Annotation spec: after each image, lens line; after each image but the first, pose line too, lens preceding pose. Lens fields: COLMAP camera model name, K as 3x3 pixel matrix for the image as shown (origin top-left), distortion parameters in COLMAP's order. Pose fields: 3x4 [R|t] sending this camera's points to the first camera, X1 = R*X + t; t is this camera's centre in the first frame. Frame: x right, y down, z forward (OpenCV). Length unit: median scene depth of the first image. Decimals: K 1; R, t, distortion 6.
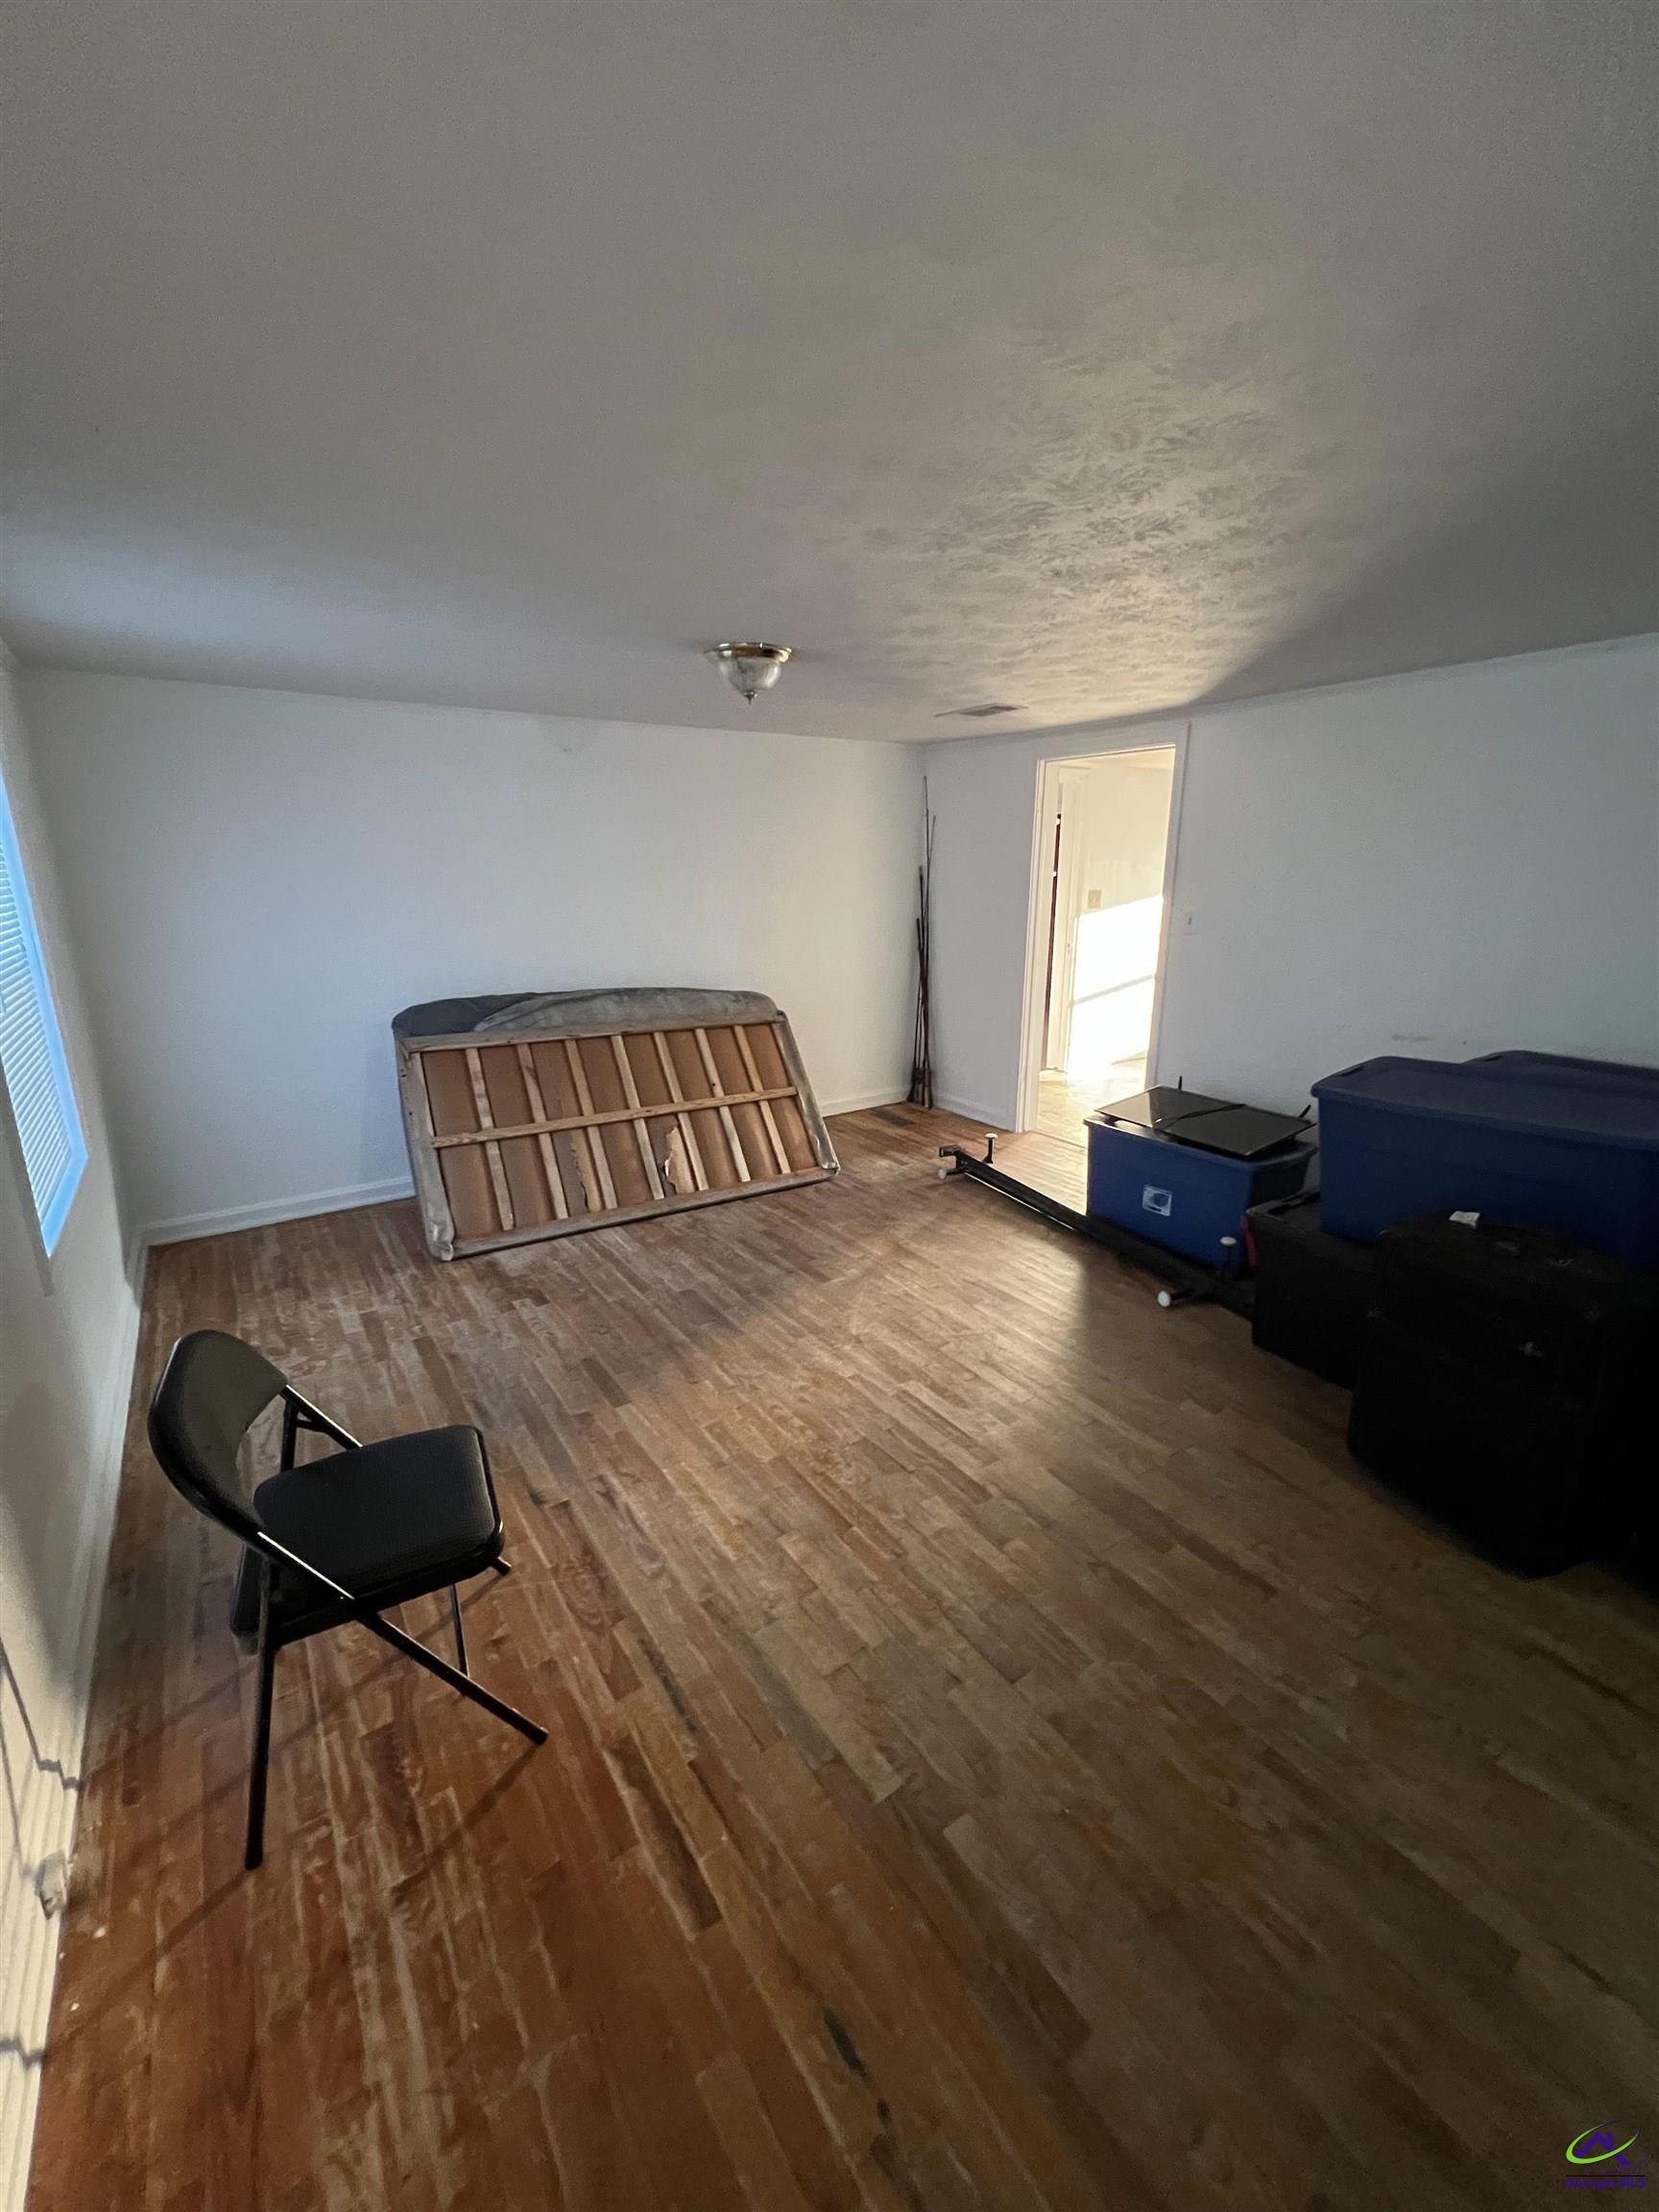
lens RADIAL K [[882.3, 0, 830.2], [0, 882.3, 1114.0], [0, 0, 1]] dist [-0.000435, -0.000087]
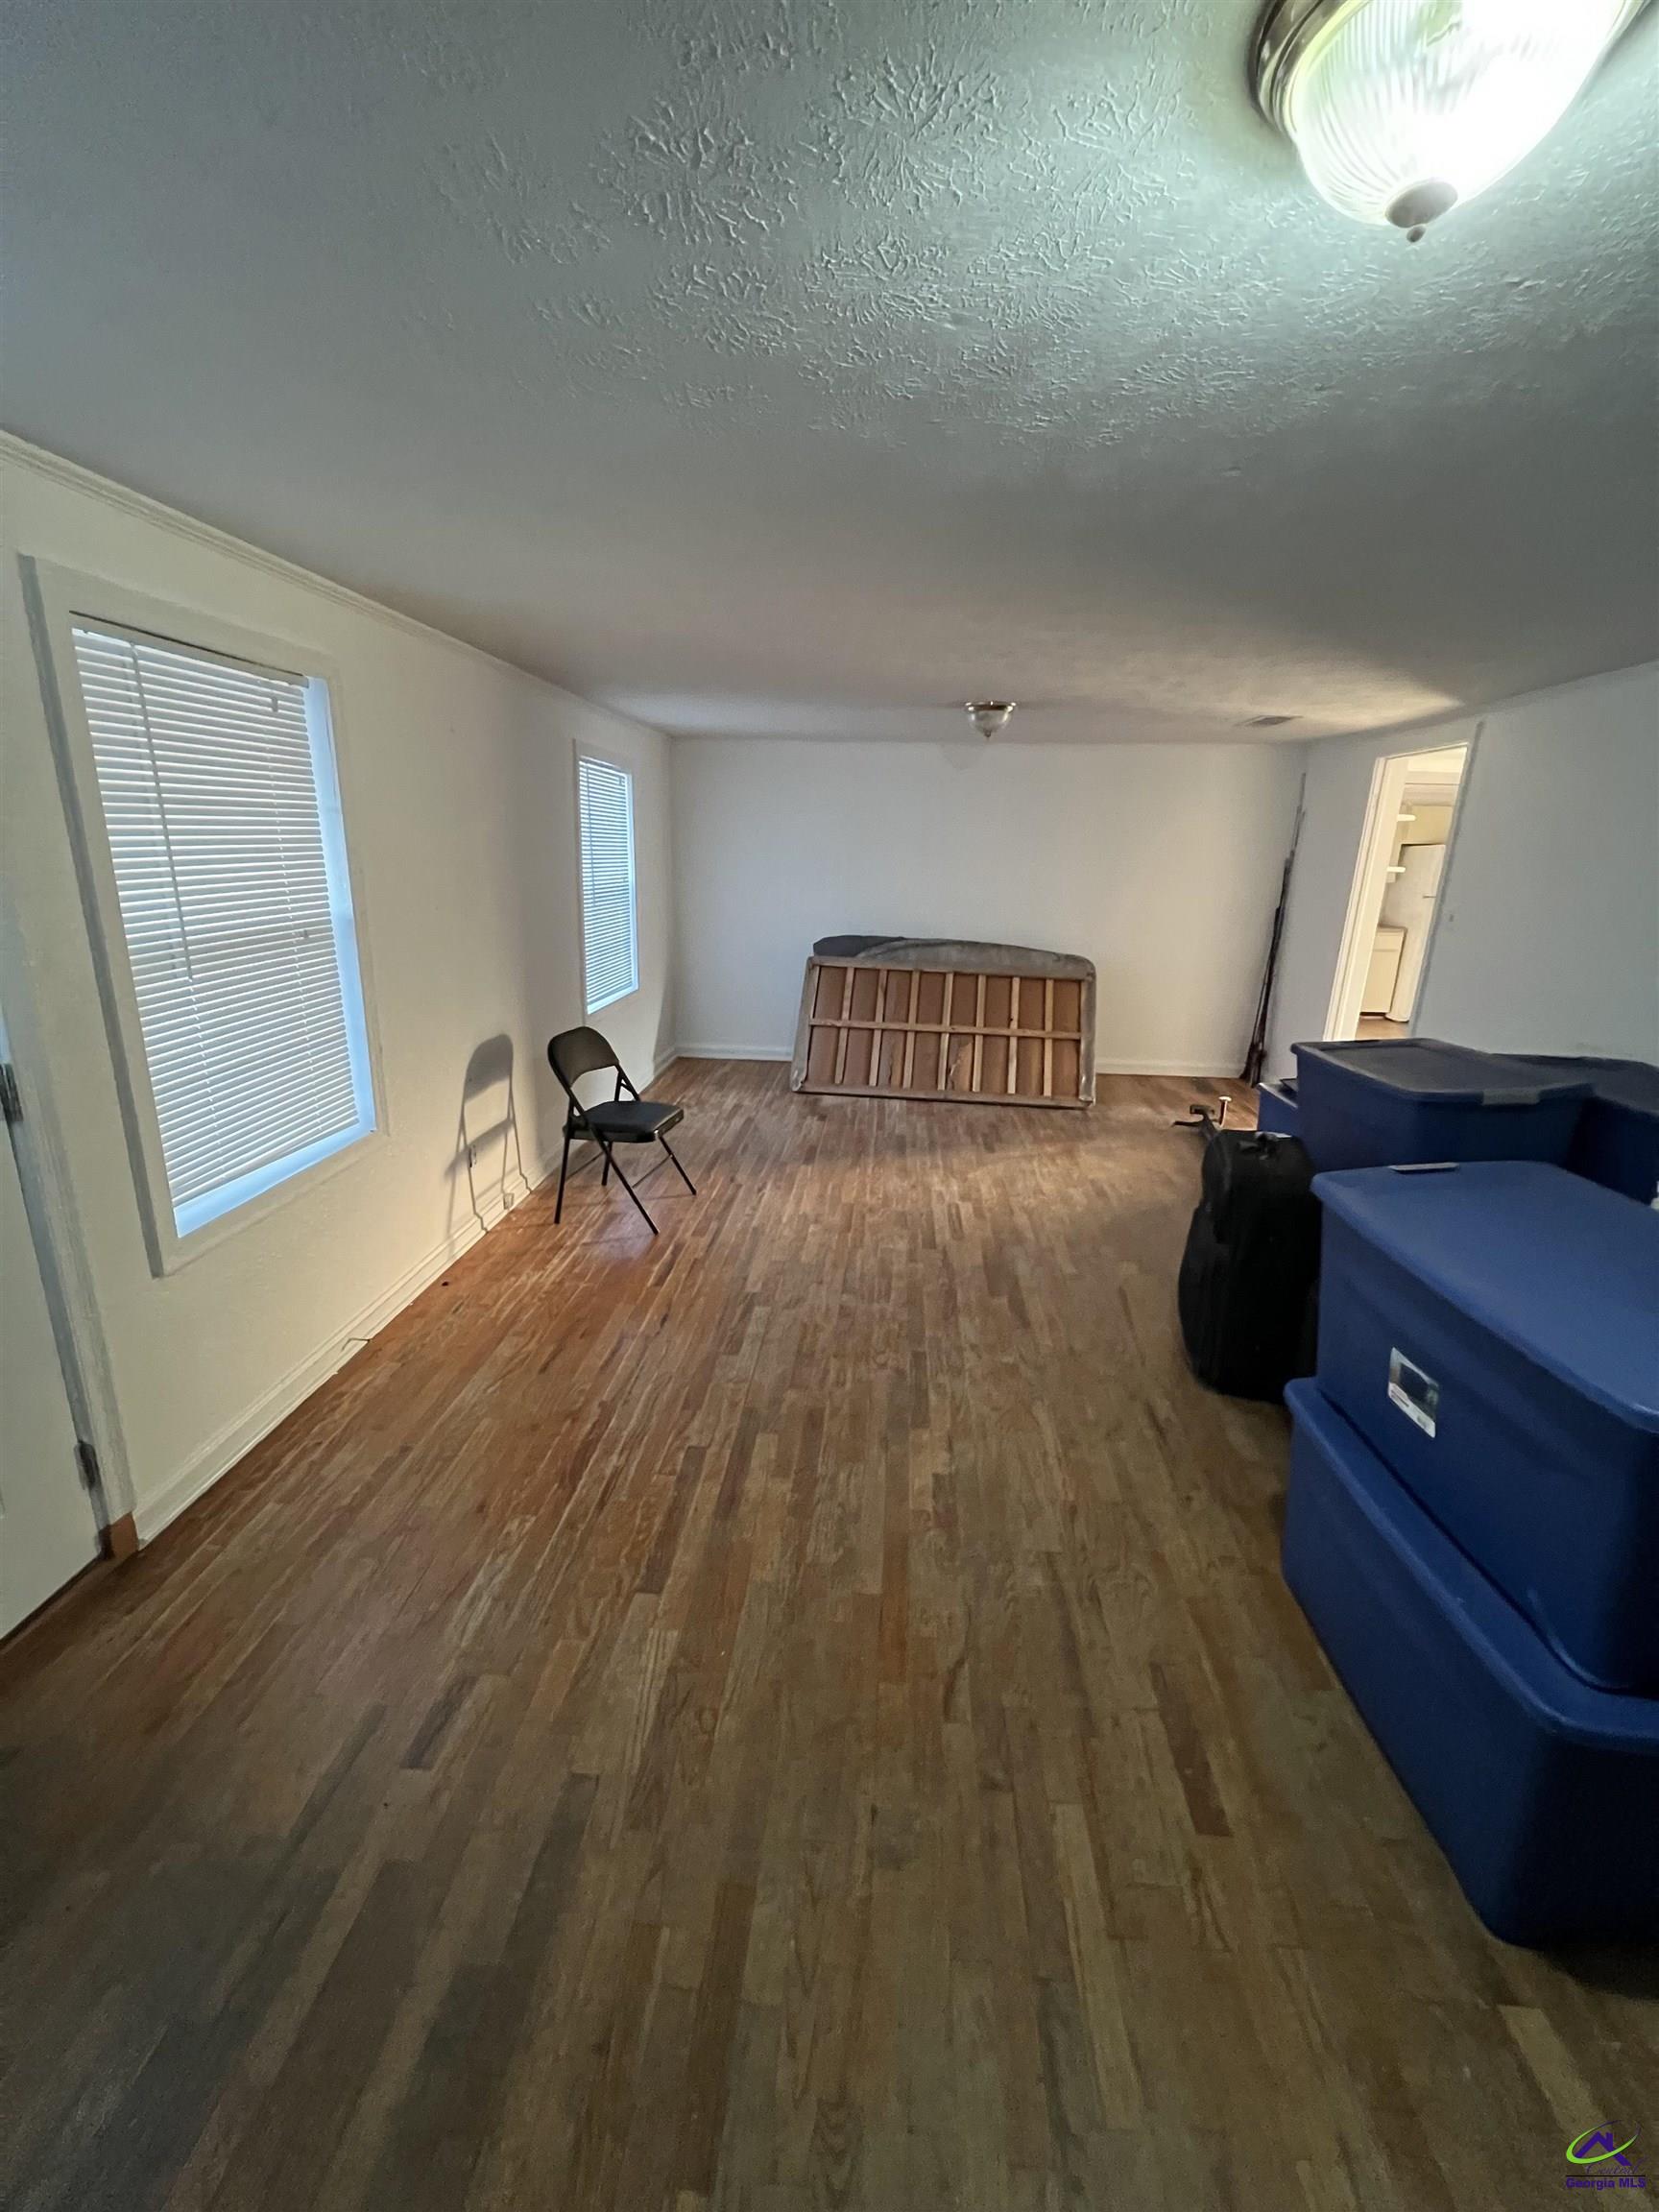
lens RADIAL K [[879.0, 0, 825.2], [0, 879.0, 1105.5], [0, 0, 1]] dist [-0.000748, -0.000103]
pose [[0.771897, 0.197764, -0.604206, 0.607257], [-0.196324, 0.978085, 0.069327, 0.071925], [0.604676, 0.065107, 0.793806, -0.252726]]
